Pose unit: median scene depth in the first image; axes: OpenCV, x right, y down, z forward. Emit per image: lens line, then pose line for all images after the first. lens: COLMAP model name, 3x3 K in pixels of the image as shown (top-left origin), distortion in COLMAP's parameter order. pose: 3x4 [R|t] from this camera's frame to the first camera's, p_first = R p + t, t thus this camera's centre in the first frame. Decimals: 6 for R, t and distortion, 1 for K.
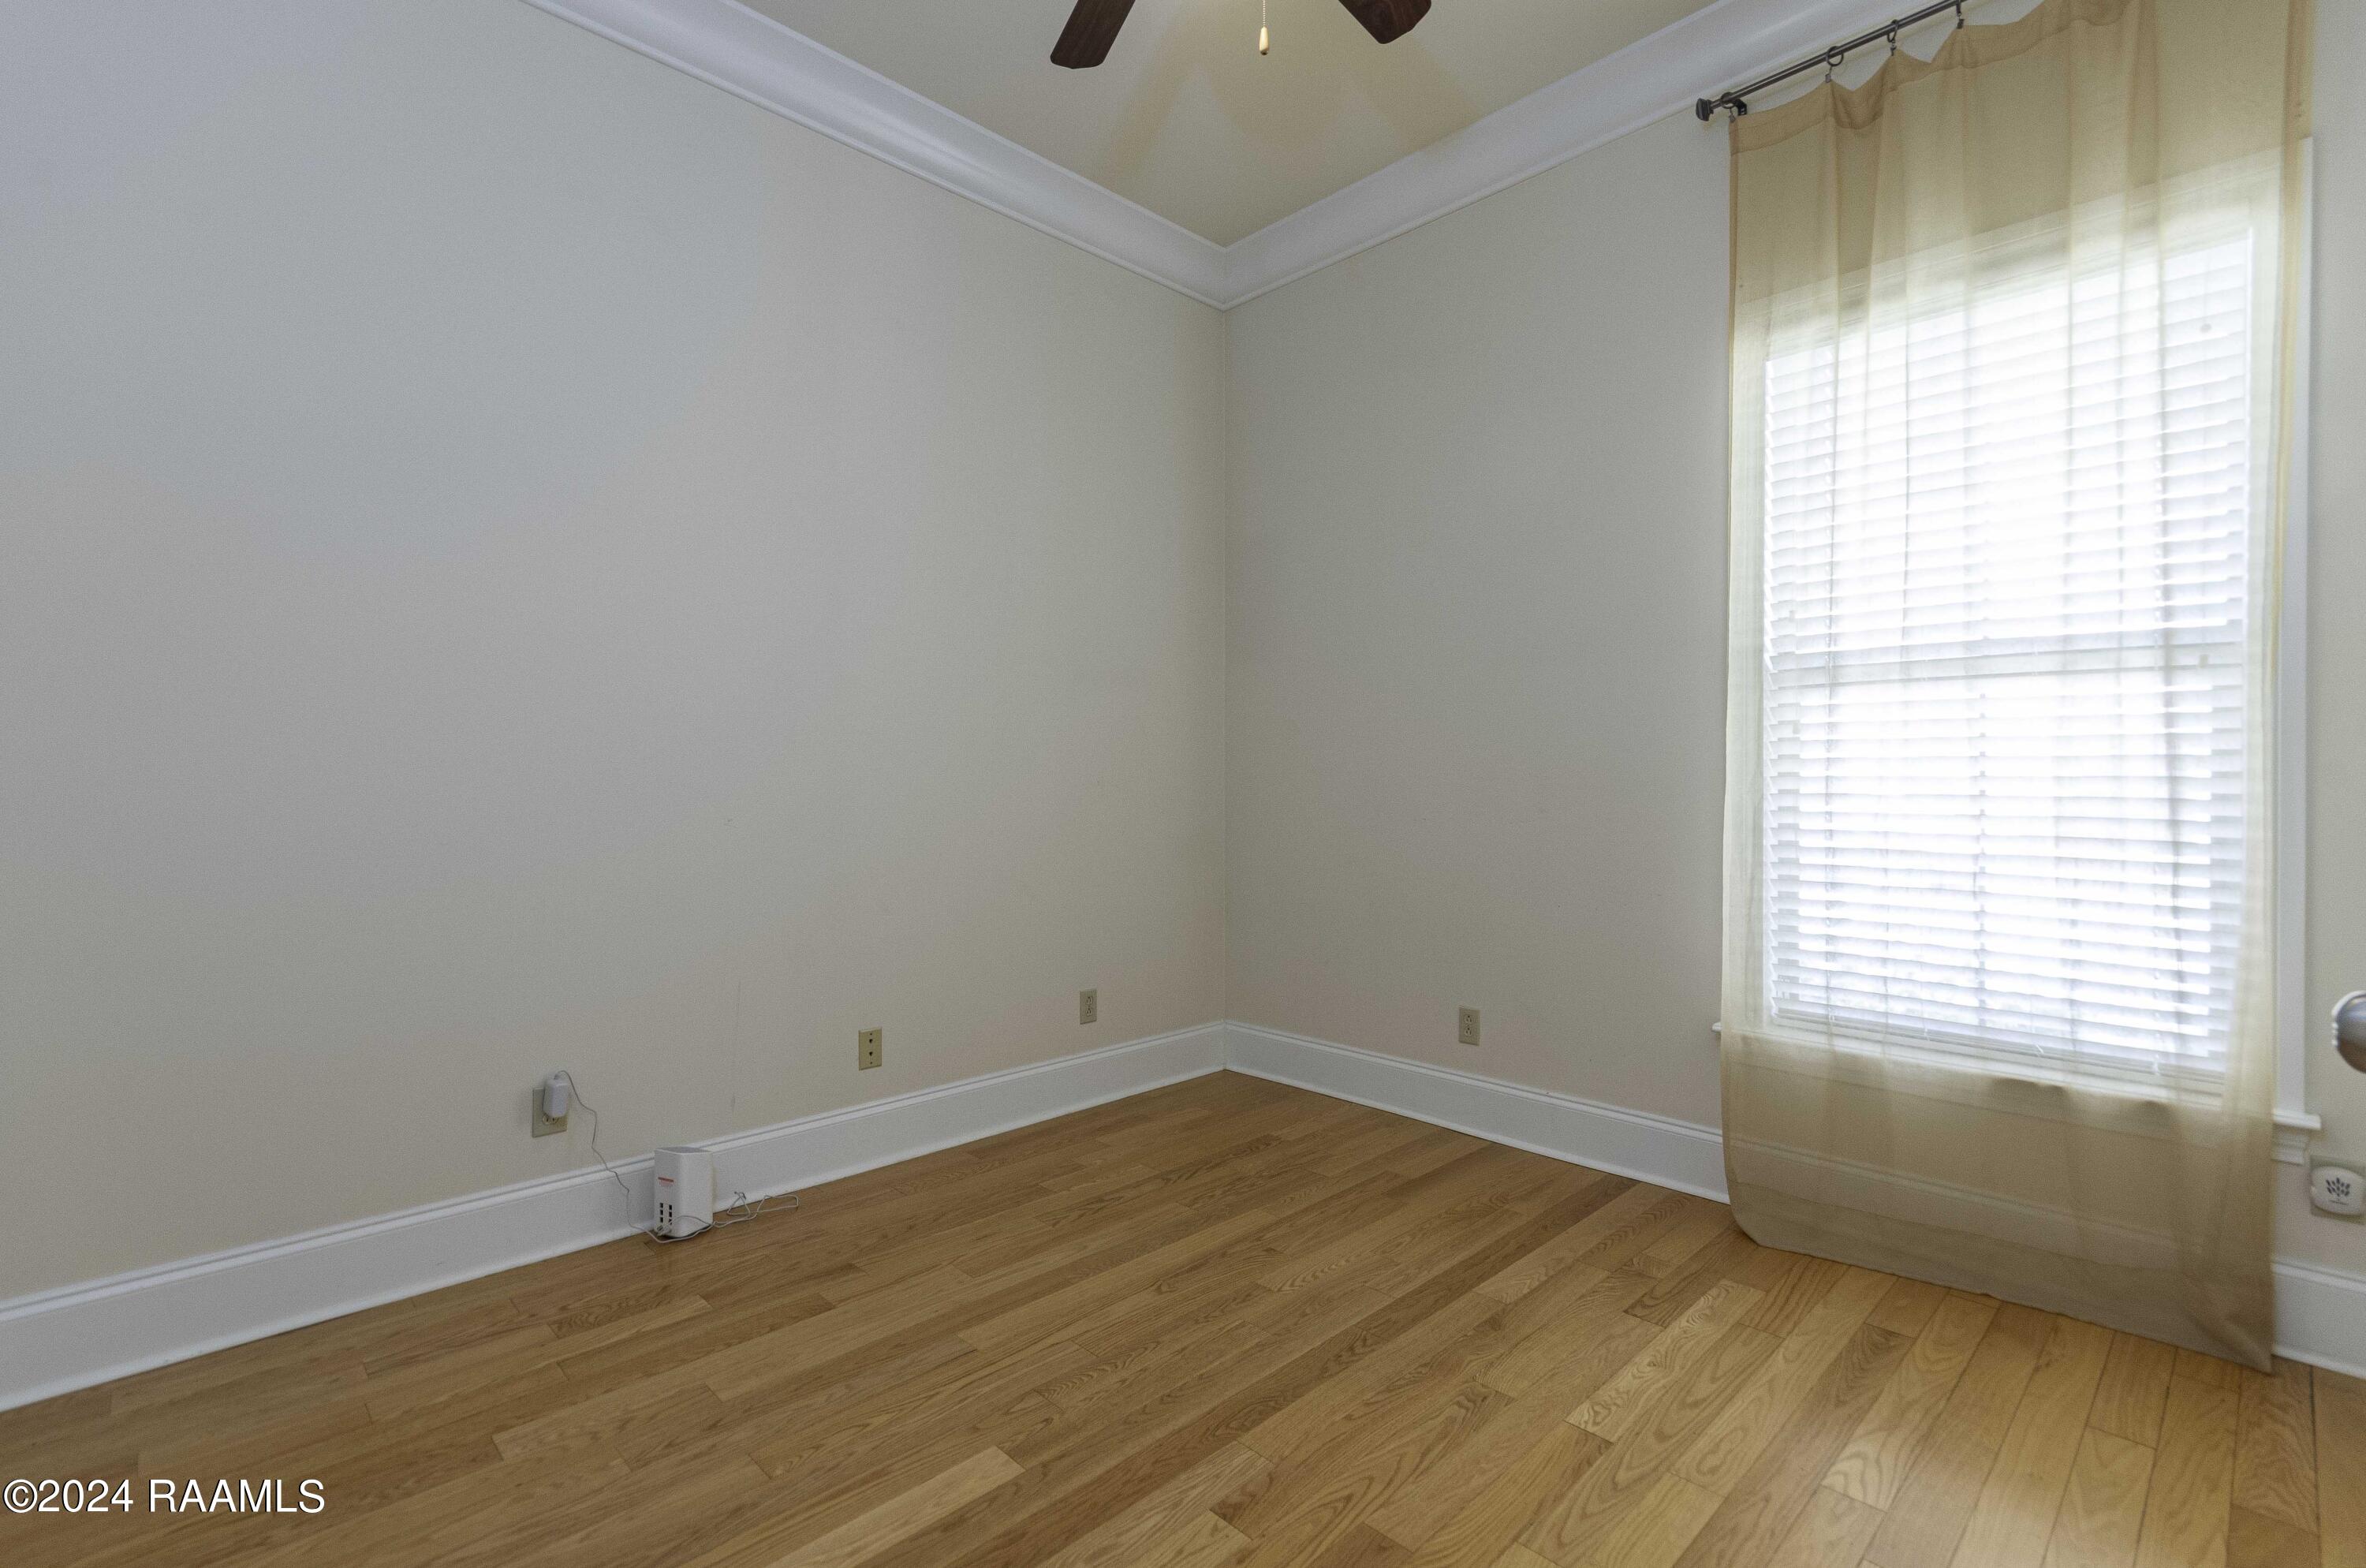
lens RADIAL K [[1049.9, 0, 1192.8], [0, 1049.9, 781.5], [0, 0, 1]] dist [0.003187, -0.000023]
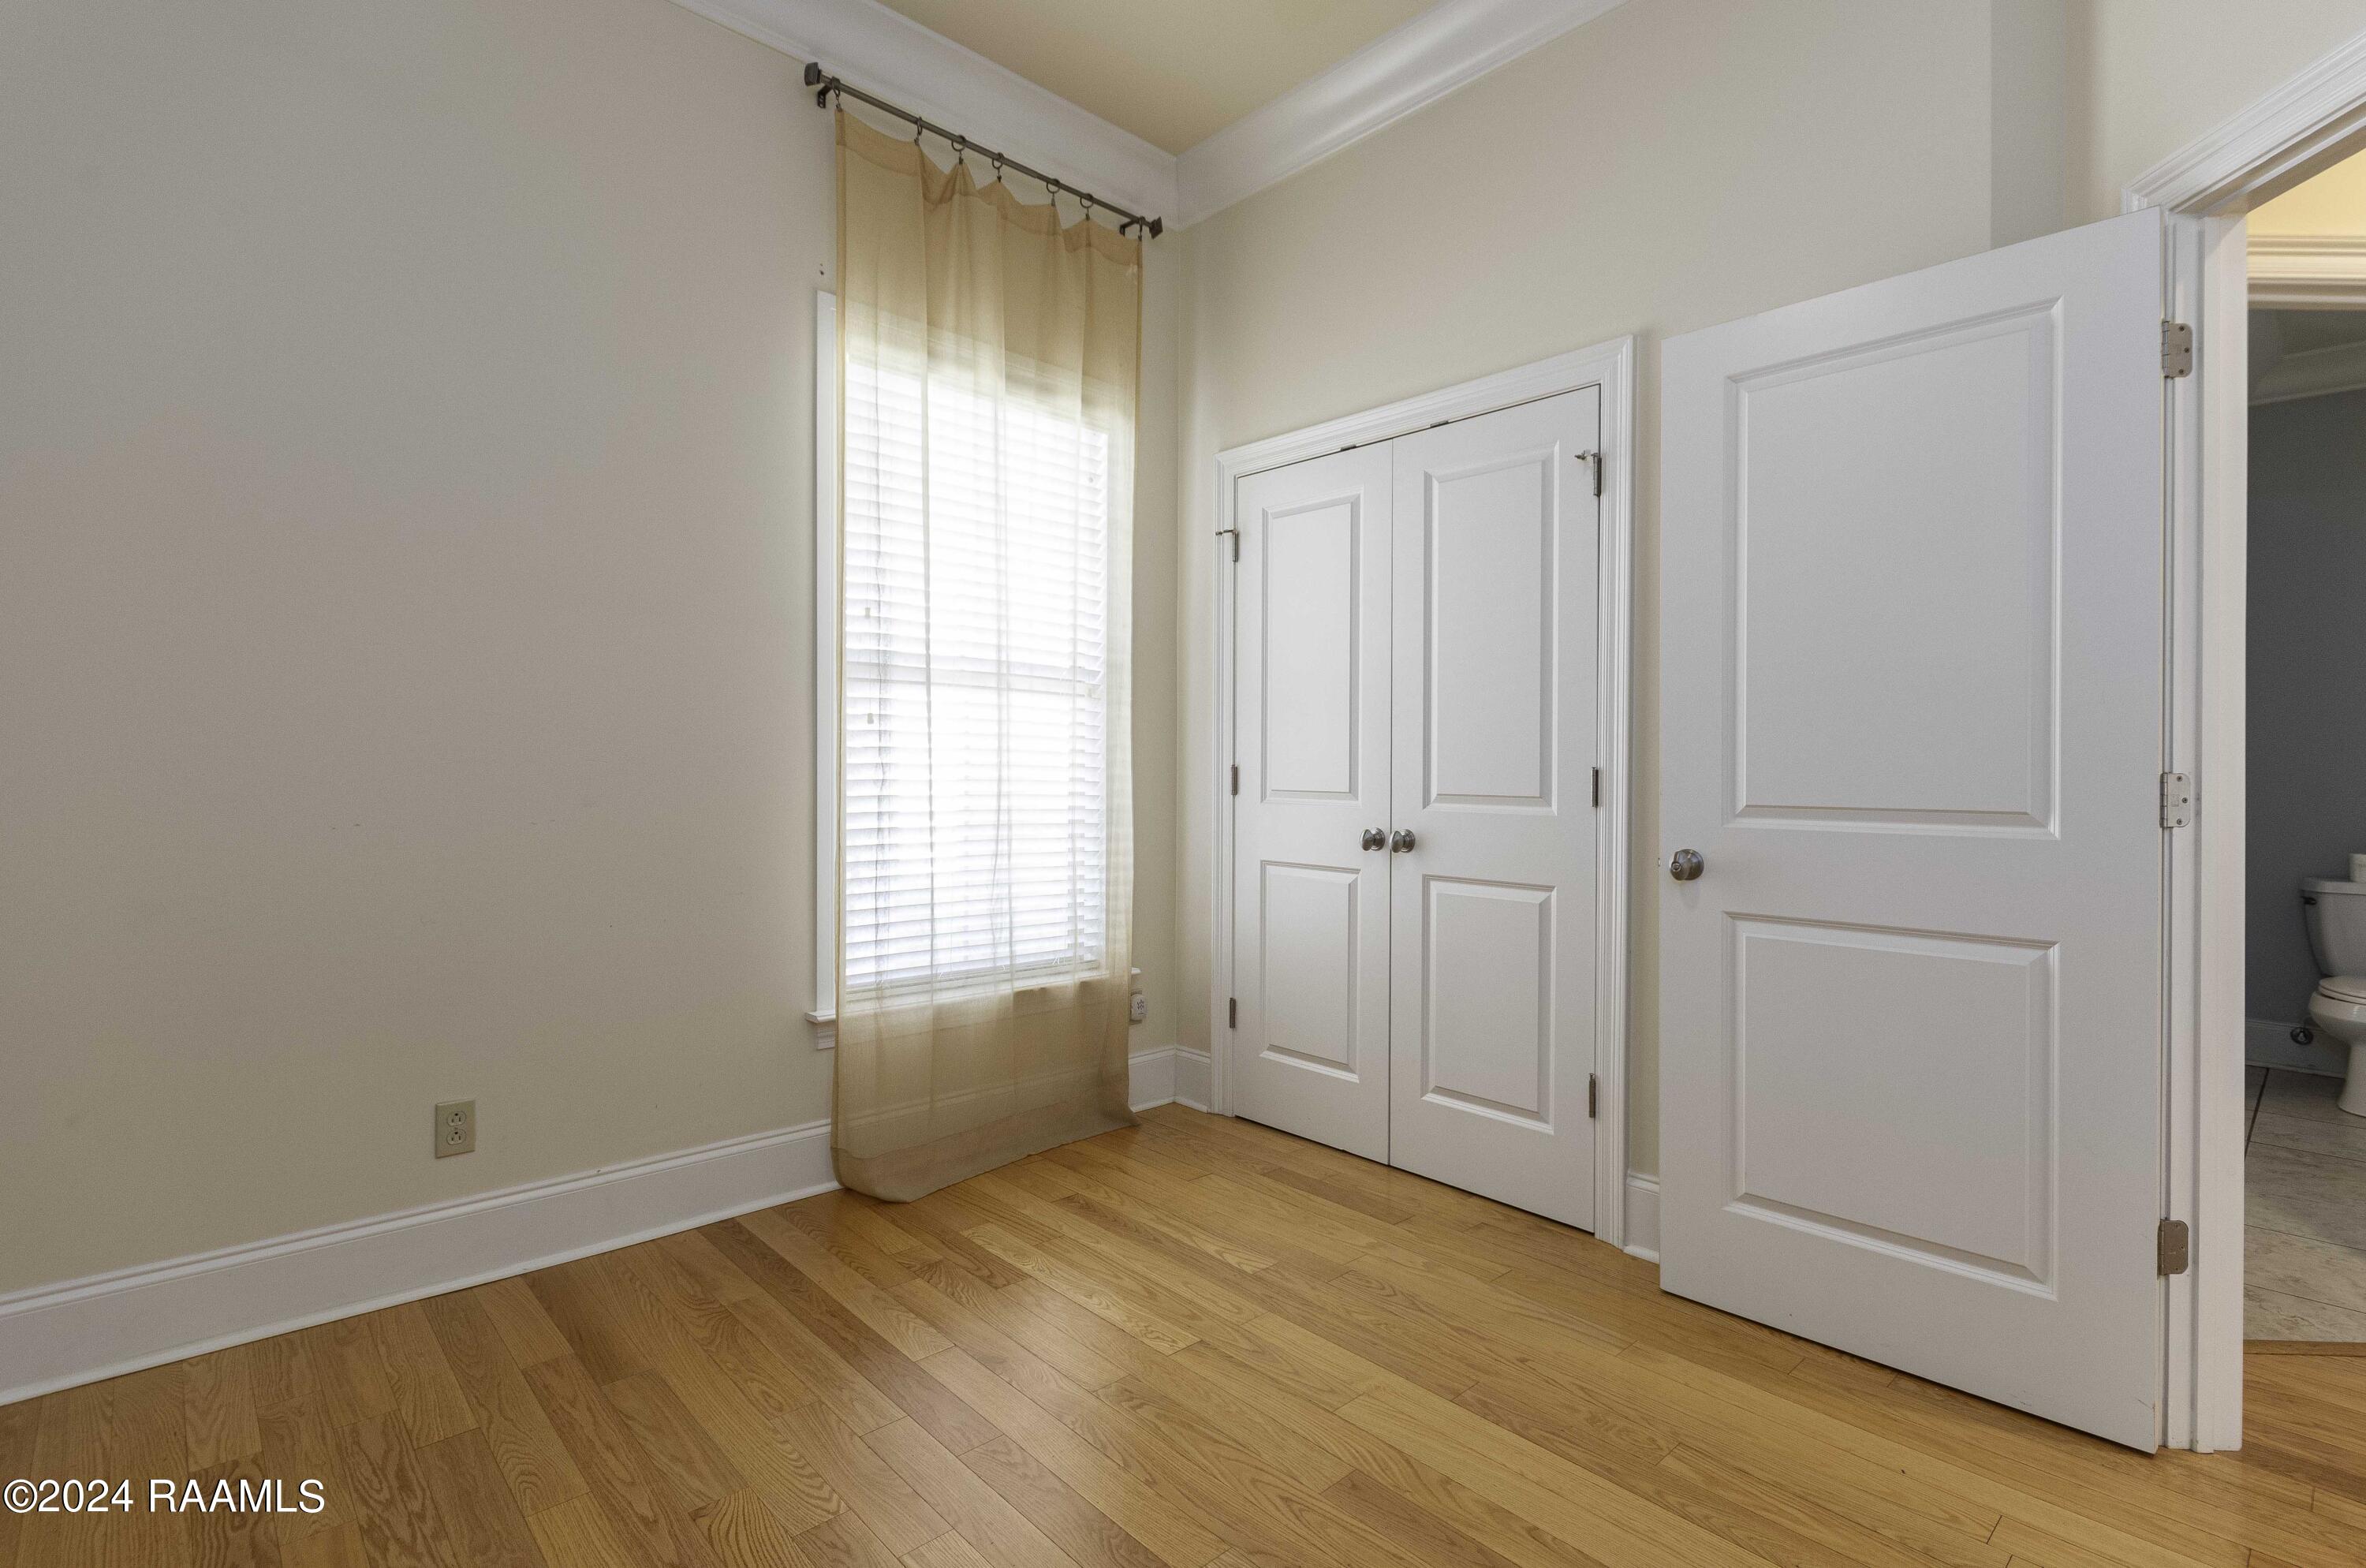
lens RADIAL K [[1118.5, 0, 1166.2], [0, 1118.5, 766.5], [0, 0, 1]] dist [-0.000531, -0.000974]
pose [[0.031626, 0.004790, 0.999488, -0.605559], [-0.007784, 0.999959, -0.004546, 0.001387], [-0.999469, -0.007636, 0.031662, 0.726237]]
